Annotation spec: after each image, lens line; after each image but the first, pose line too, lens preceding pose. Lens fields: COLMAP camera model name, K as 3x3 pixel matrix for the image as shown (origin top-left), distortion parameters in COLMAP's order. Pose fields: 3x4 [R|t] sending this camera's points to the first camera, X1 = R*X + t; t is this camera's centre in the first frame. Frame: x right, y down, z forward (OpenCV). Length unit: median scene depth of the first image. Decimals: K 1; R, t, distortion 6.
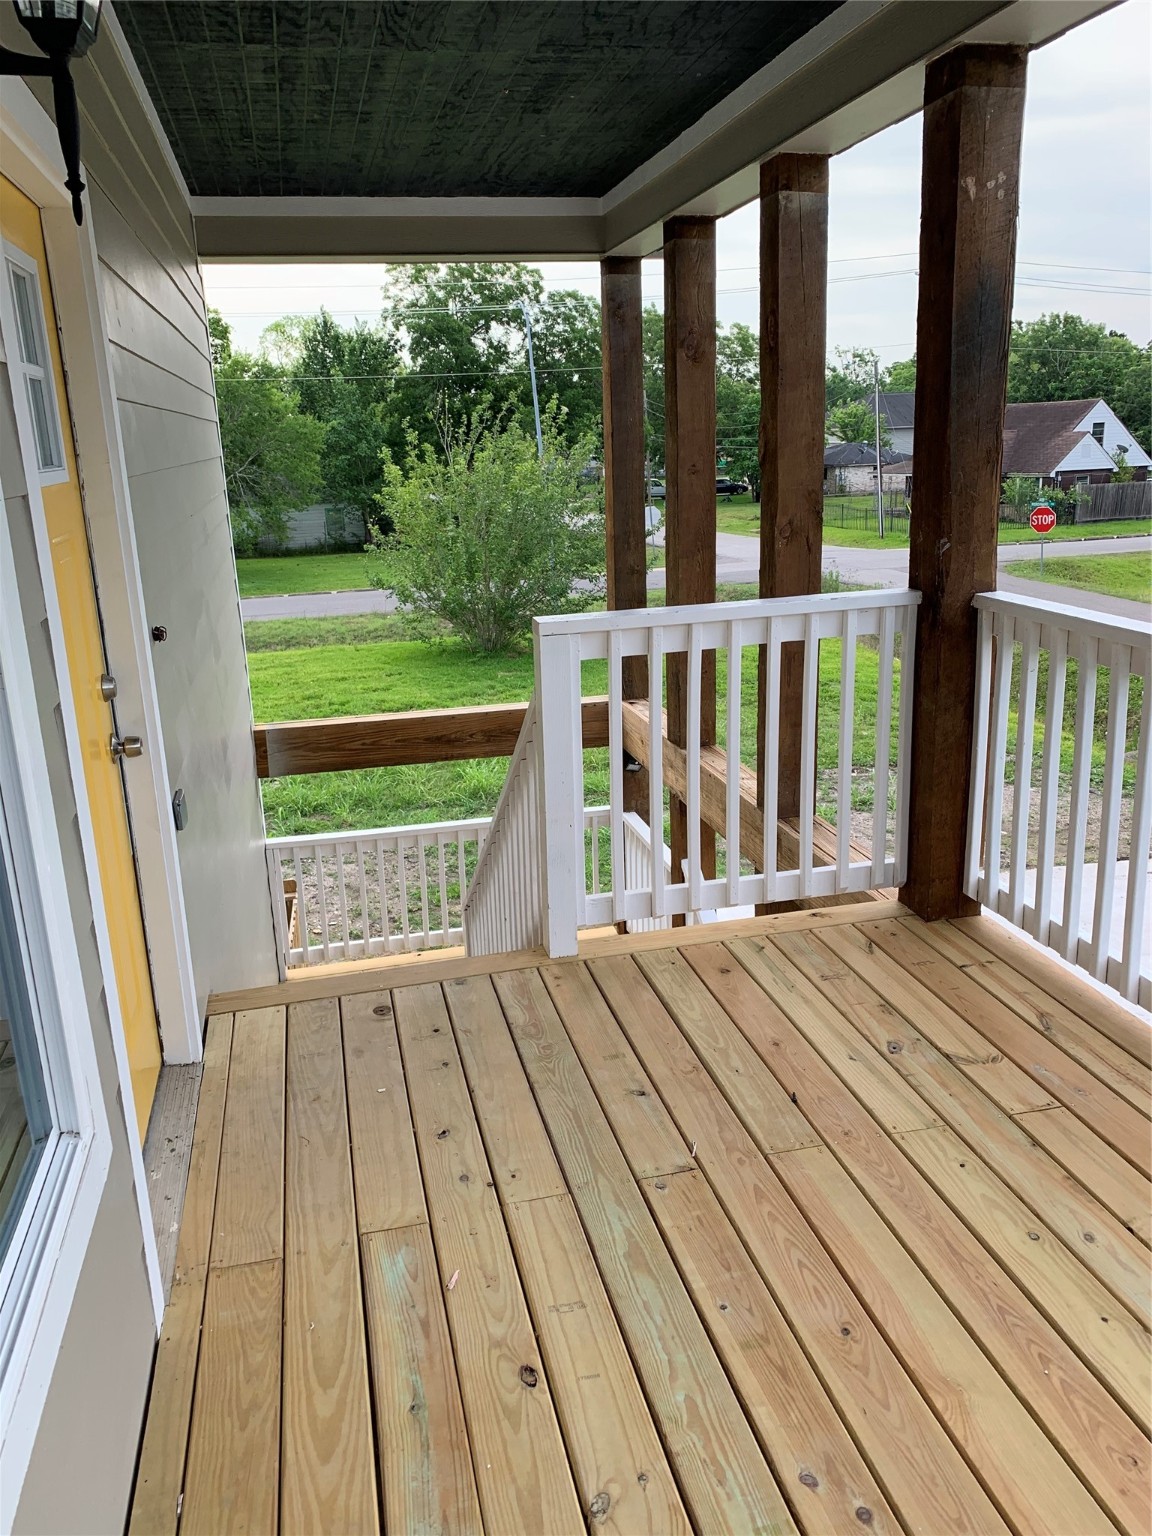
lens RADIAL K [[1197.2, 0, 575.7], [0, 1197.2, 771.3], [0, 0, 1]] dist [0.055694, -0.048884]
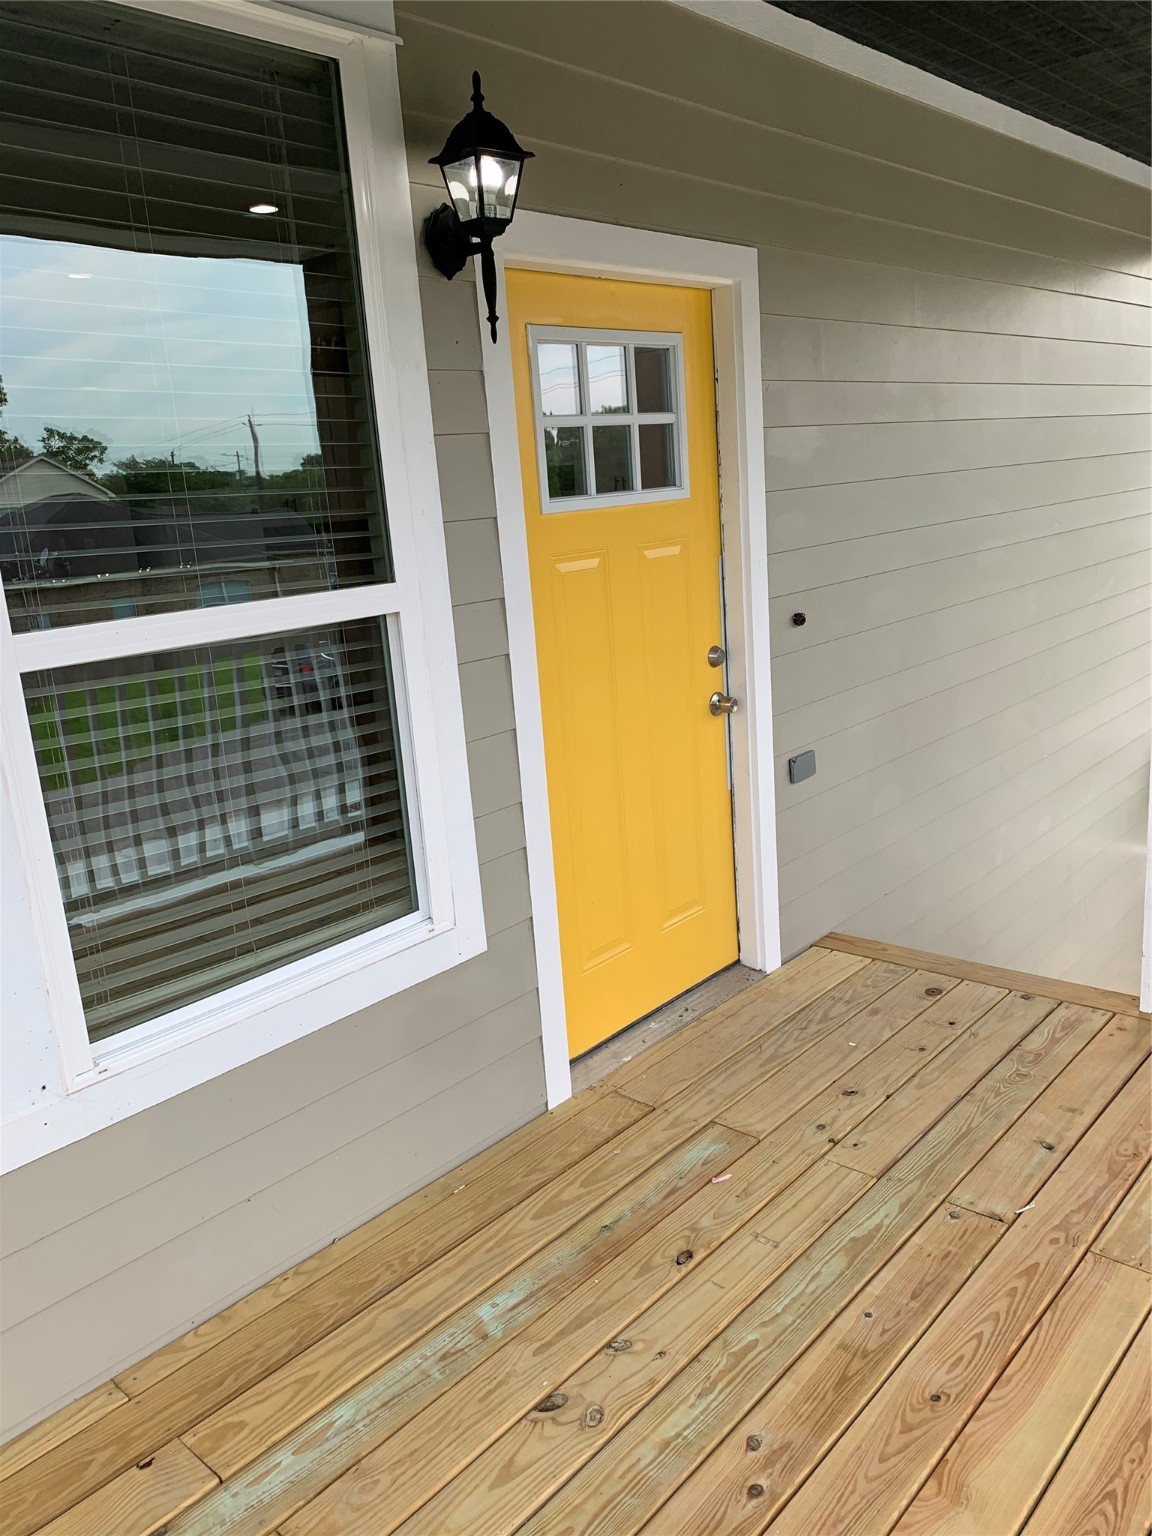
lens RADIAL K [[1197.2, 0, 571.8], [0, 1197.2, 767.0], [0, 0, 1]] dist [0.055694, -0.048884]
pose [[0.577695, 0.189863, -0.793864, 0.661197], [-0.178616, 0.978405, 0.104019, -0.068324], [0.796470, 0.081706, 0.599132, 0.139263]]
